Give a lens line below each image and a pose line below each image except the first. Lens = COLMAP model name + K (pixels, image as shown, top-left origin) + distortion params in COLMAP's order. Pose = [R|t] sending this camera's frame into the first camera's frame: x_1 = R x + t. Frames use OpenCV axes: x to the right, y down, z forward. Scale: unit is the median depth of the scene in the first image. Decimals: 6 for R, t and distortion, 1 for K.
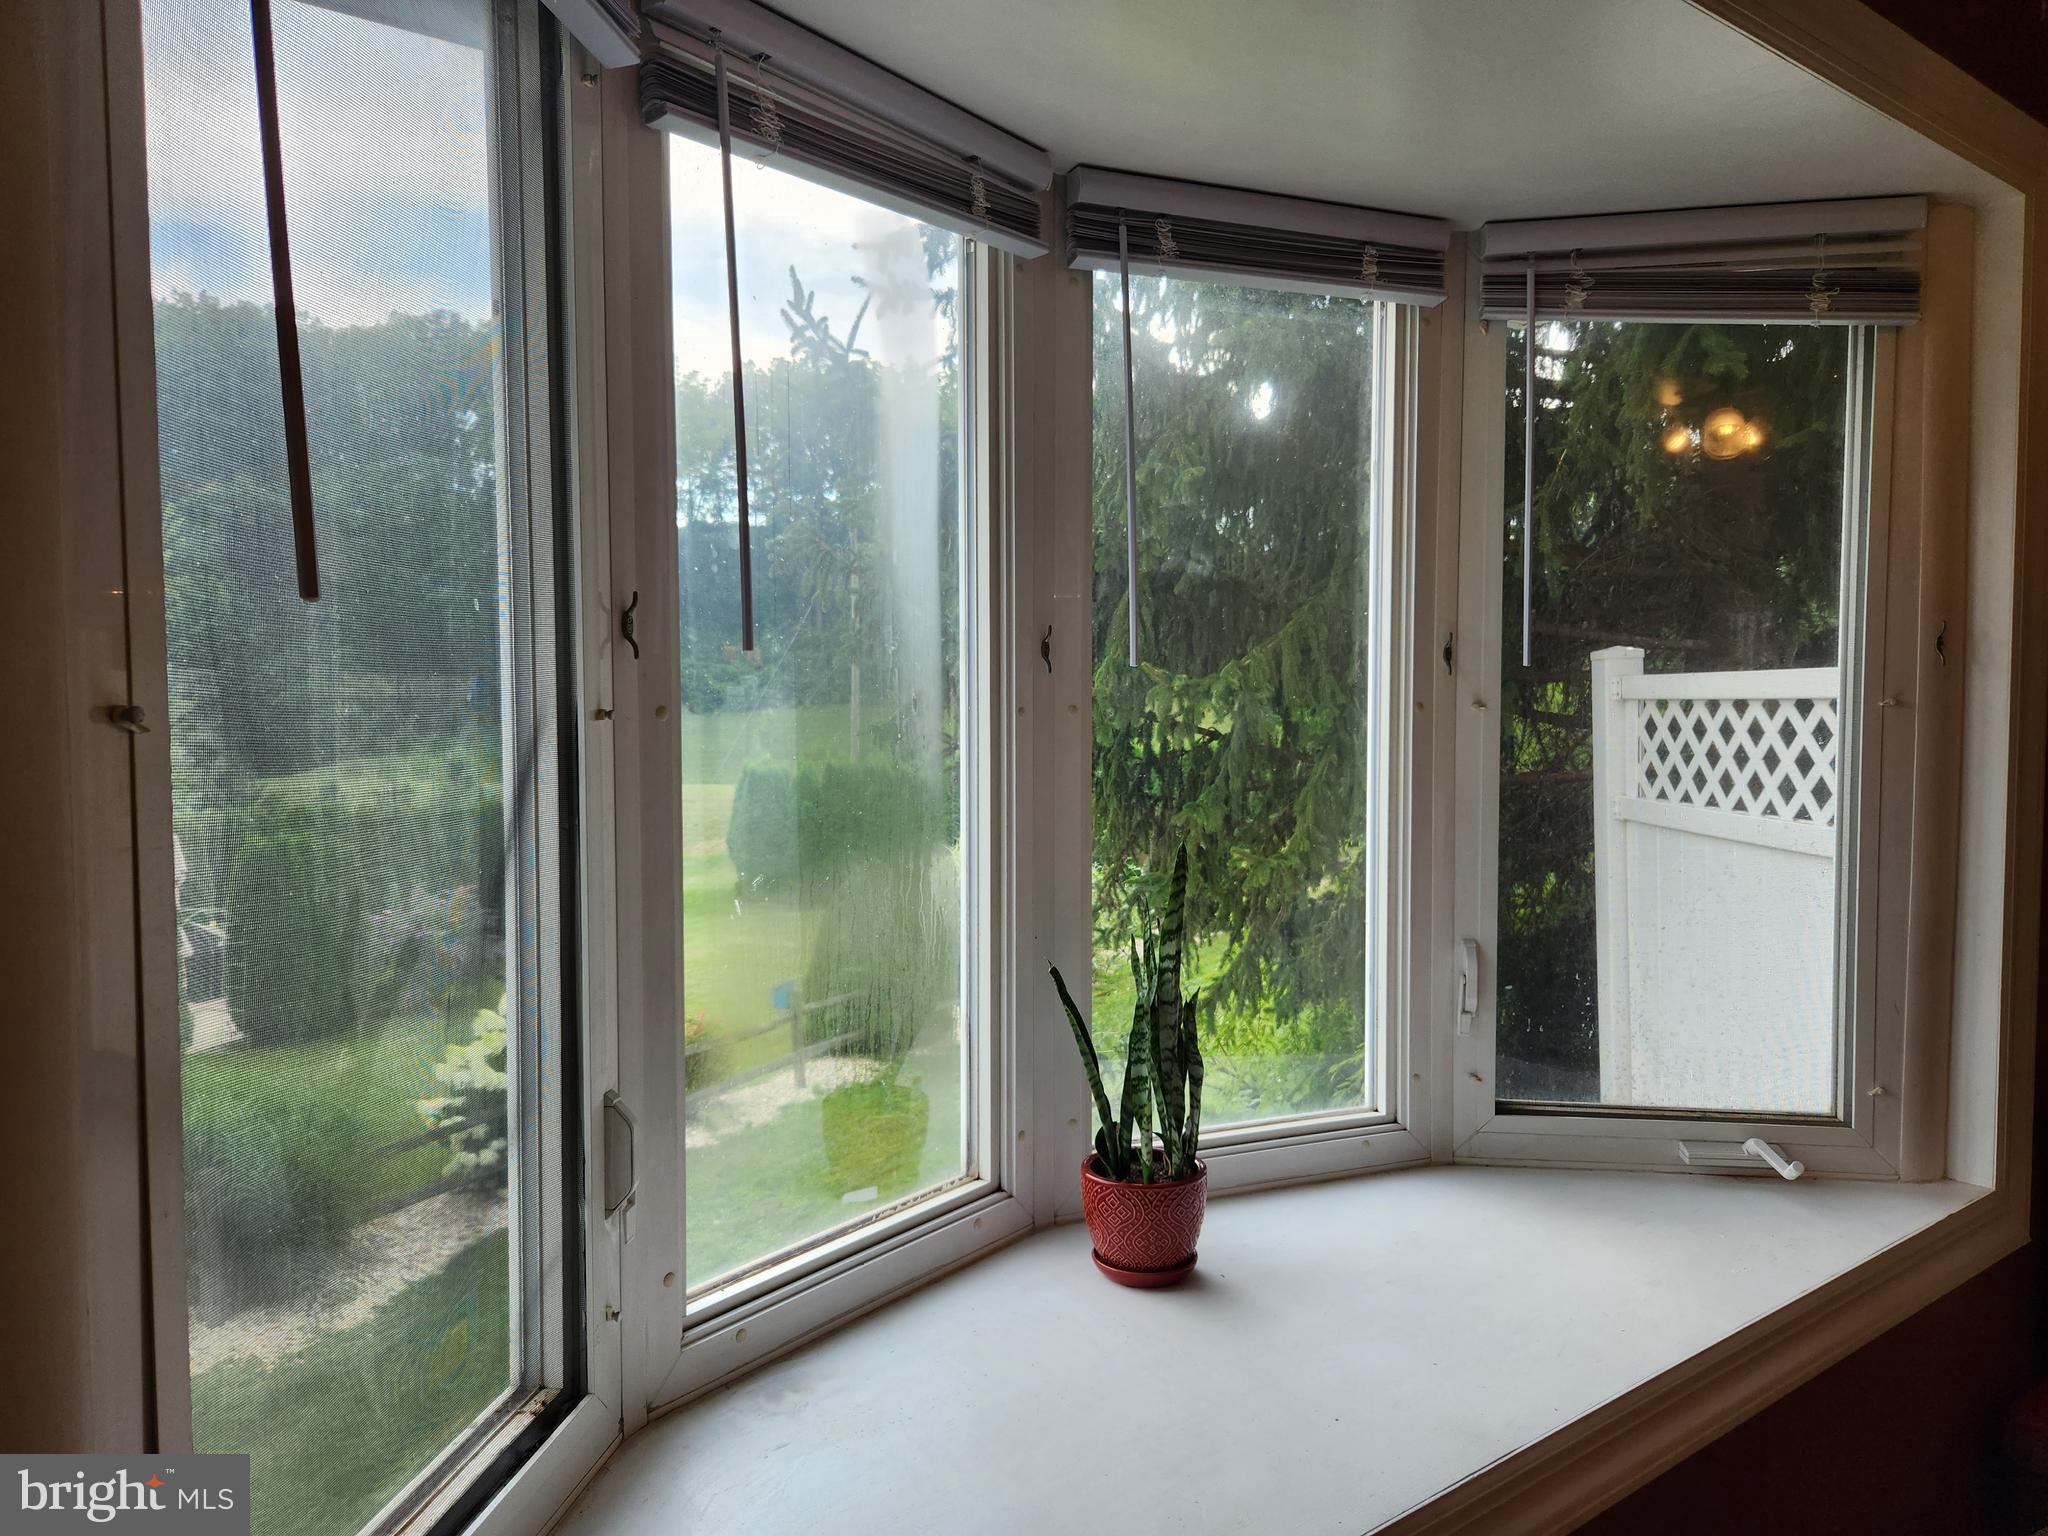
lens RADIAL K [[1423.2, 0, 1024.8], [0, 1423.2, 765.4], [0, 0, 1]] dist [-0.000139, 0.000008]
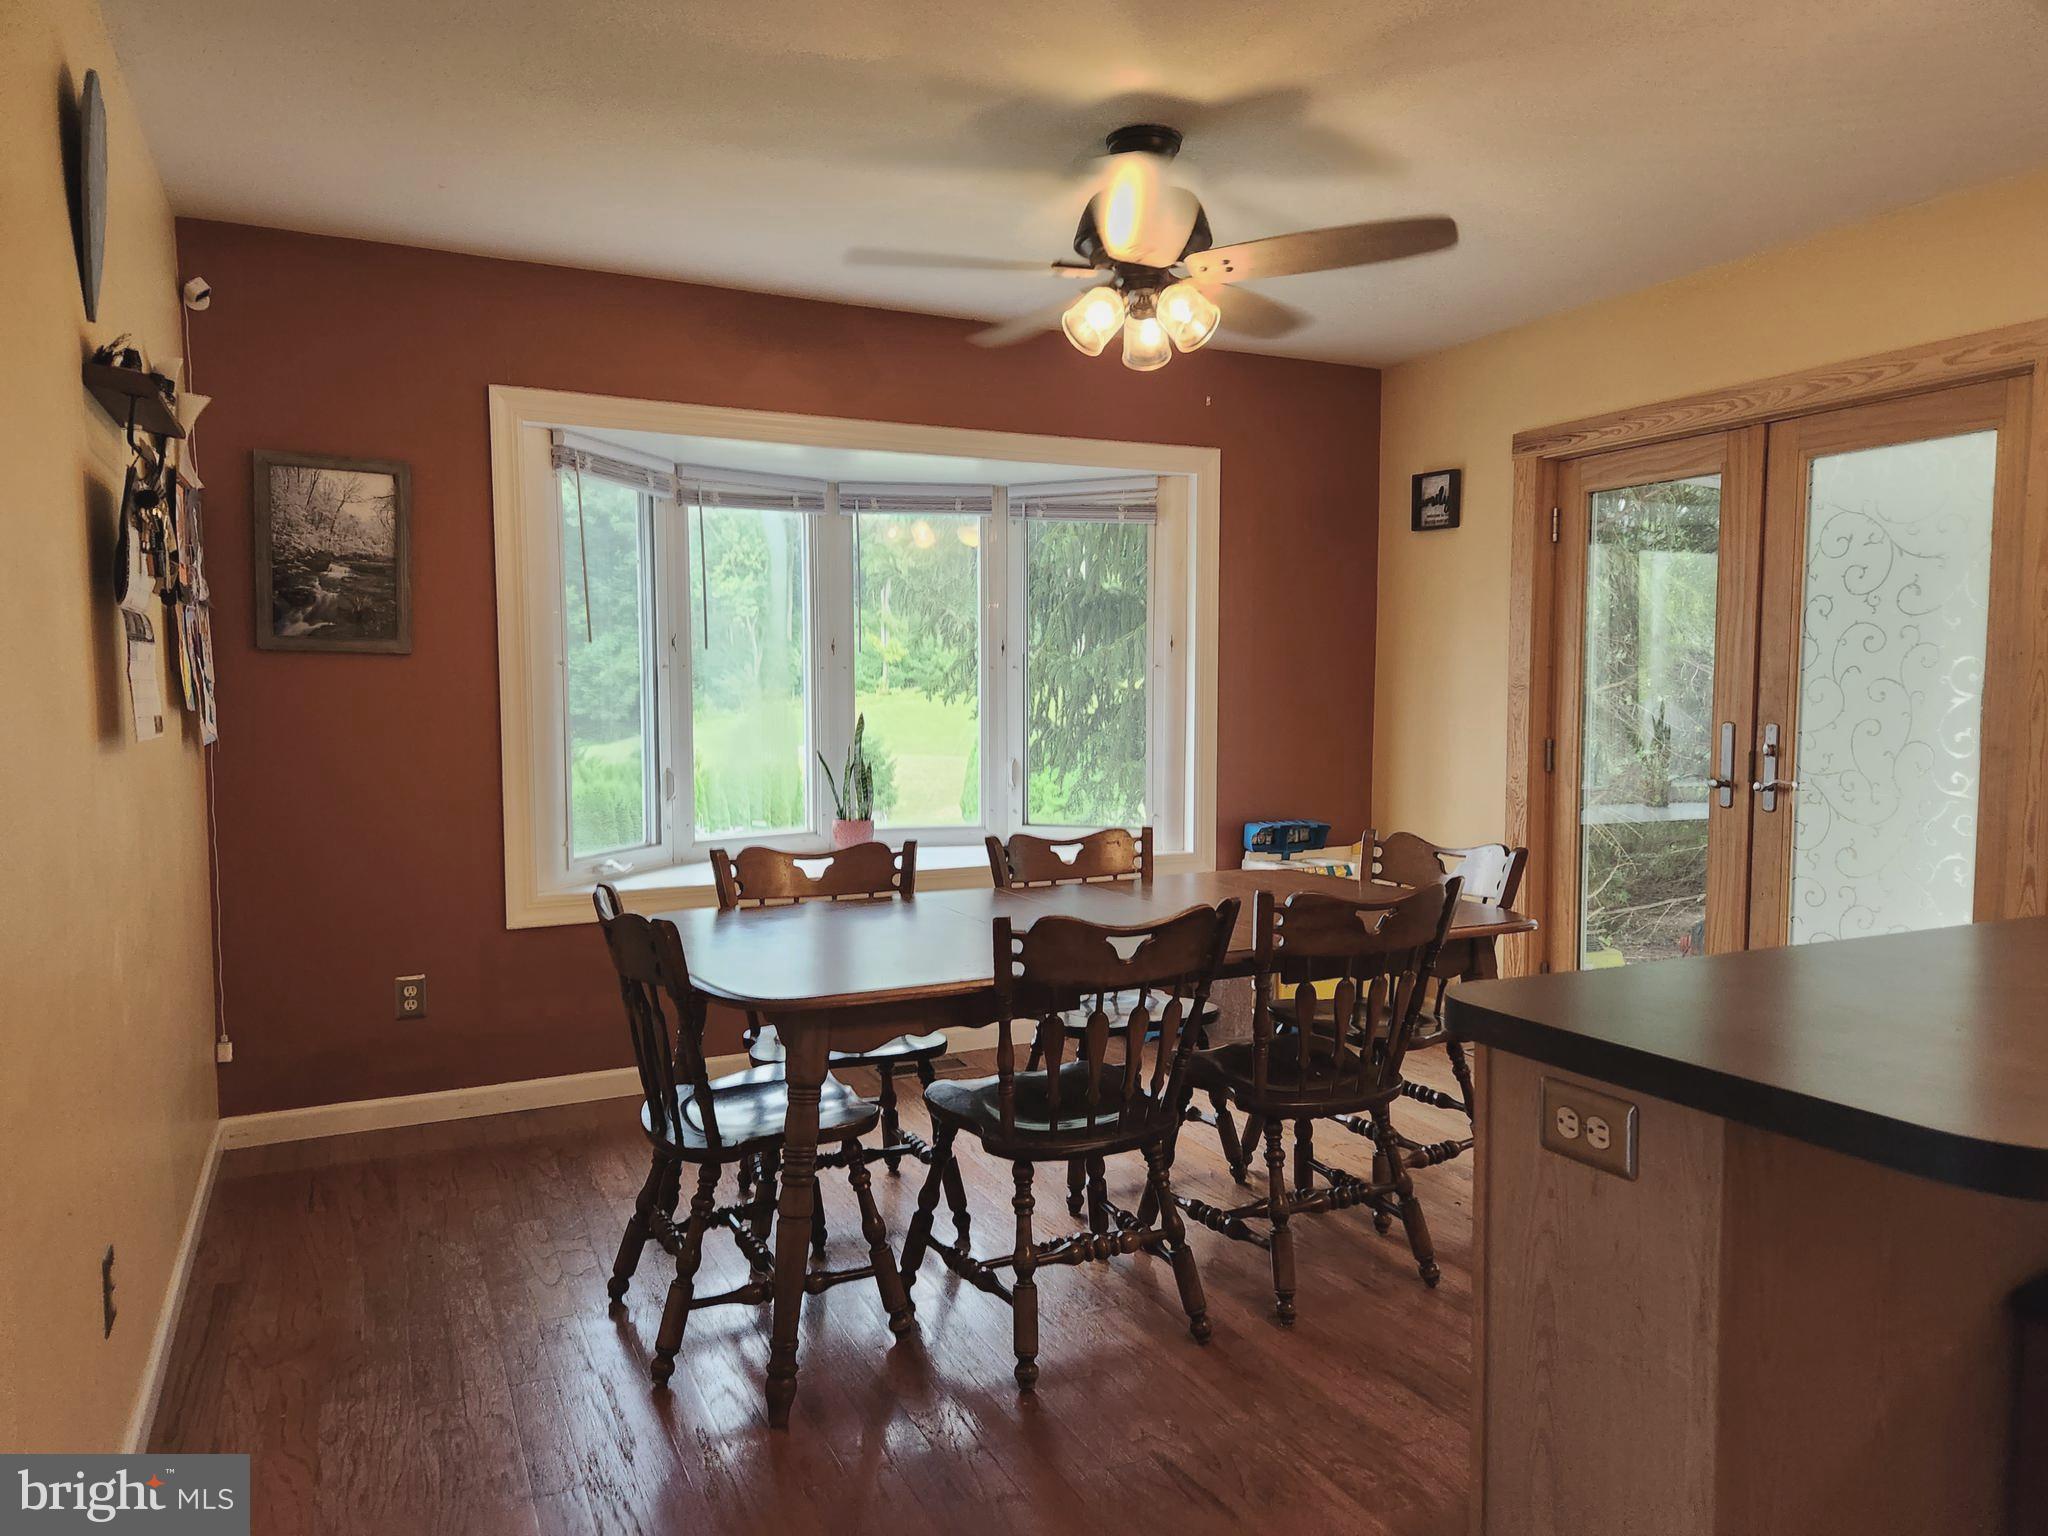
lens RADIAL K [[1423.2, 0, 1023.5], [0, 1423.2, 770.3], [0, 0, 1]] dist [-0.000139, 0.000008]
pose [[0.981387, 0.014731, -0.191473, 0.920432], [-0.010920, 0.999721, 0.020942, 0.099733], [0.191728, -0.018461, 0.981274, -1.702549]]
